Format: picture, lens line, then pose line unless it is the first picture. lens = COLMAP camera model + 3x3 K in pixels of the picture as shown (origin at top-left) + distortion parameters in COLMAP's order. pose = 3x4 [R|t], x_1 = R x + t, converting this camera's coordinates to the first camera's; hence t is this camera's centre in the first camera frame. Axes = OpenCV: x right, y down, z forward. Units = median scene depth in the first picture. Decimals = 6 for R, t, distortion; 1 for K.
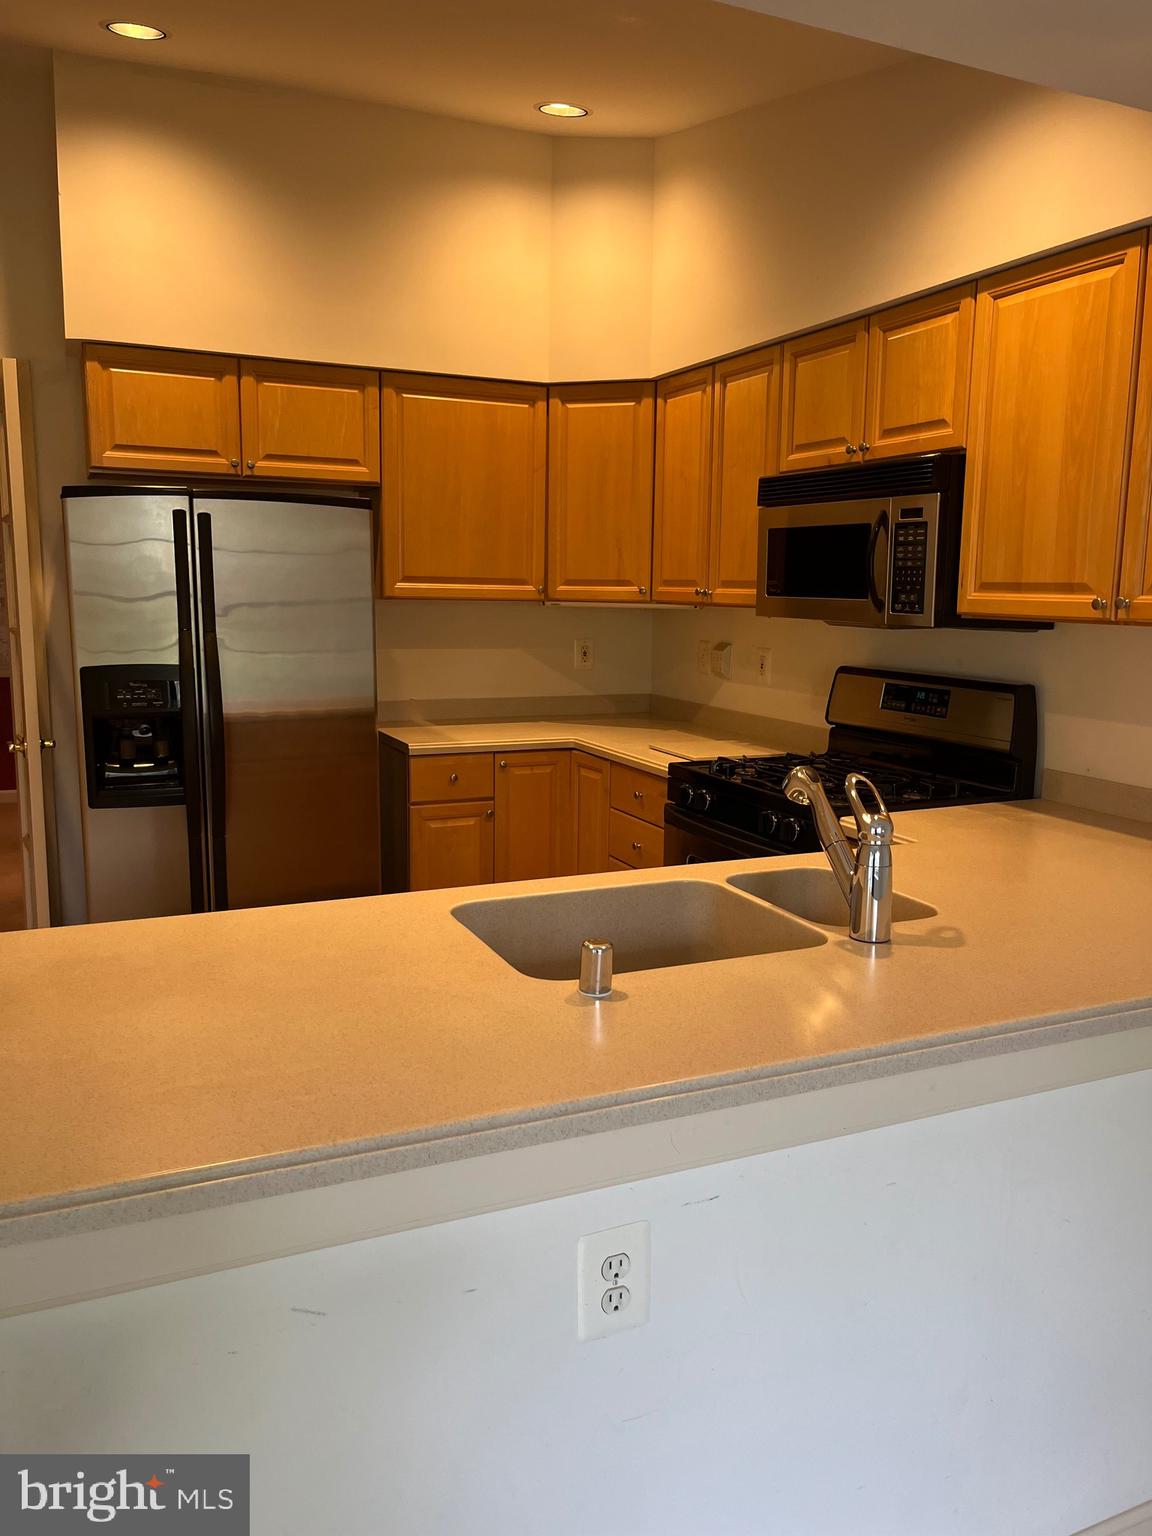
lens RADIAL K [[1163.7, 0, 569.7], [0, 1163.7, 767.1], [0, 0, 1]] dist [0.022259, -0.027395]
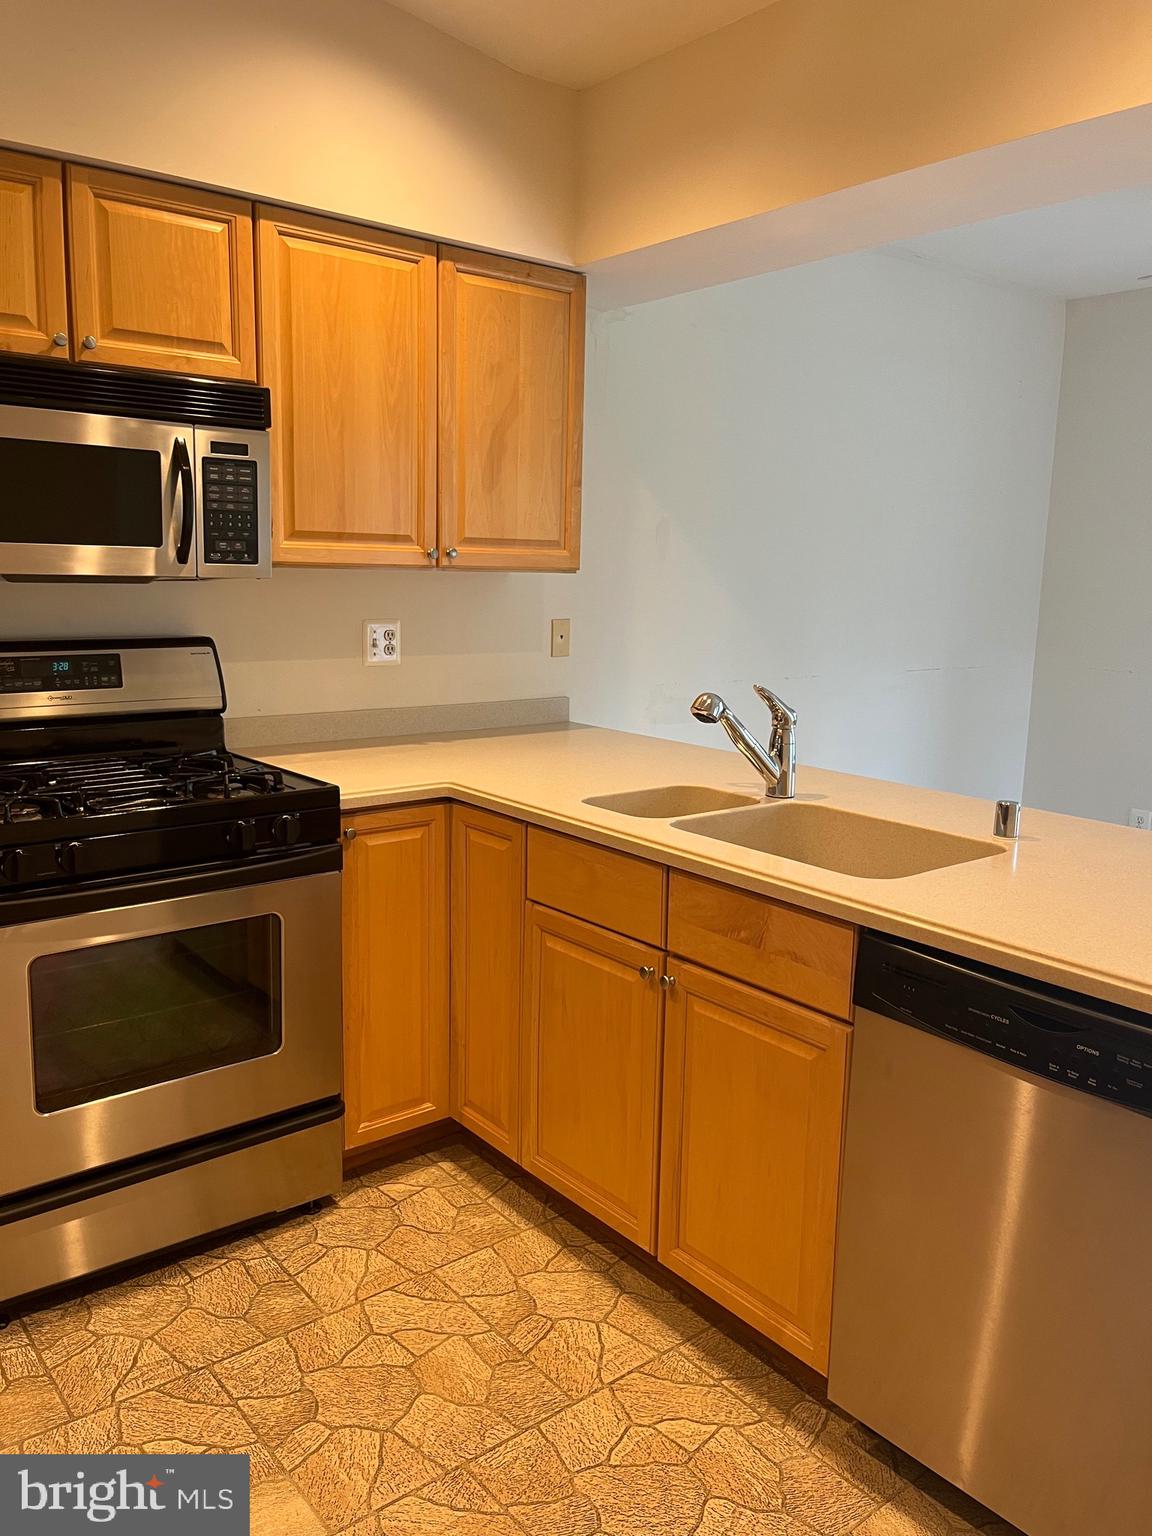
lens RADIAL K [[1163.7, 0, 576.0], [0, 1163.7, 767.6], [0, 0, 1]] dist [0.022259, -0.027395]
pose [[-0.257115, -0.185286, 0.948452, -0.625799], [0.126239, 0.966598, 0.223053, -0.143834], [-0.958100, 0.177082, -0.225137, 0.957252]]
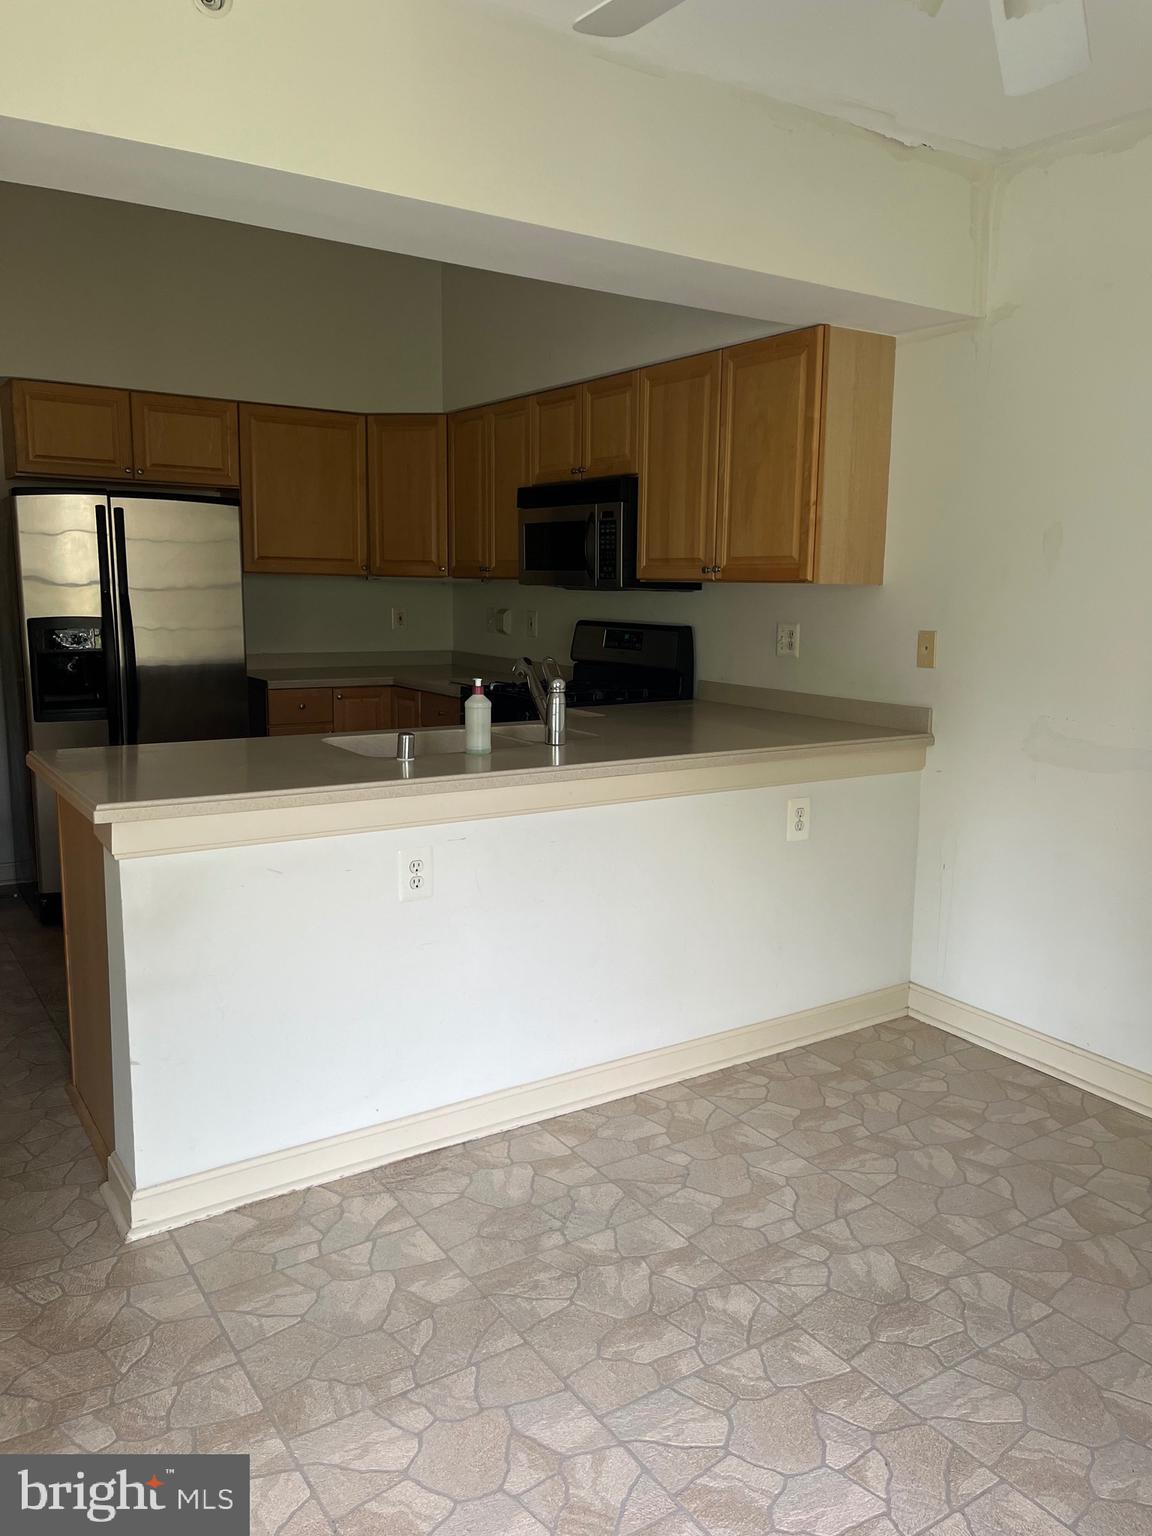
lens RADIAL K [[1163.7, 0, 585.9], [0, 1163.7, 771.0], [0, 0, 1]] dist [0.022259, -0.027395]
pose [[0.986073, -0.024678, 0.164472, -0.000407], [0.023659, 0.999687, 0.008152, 0.107602], [-0.164622, -0.004147, 0.986348, -0.512635]]
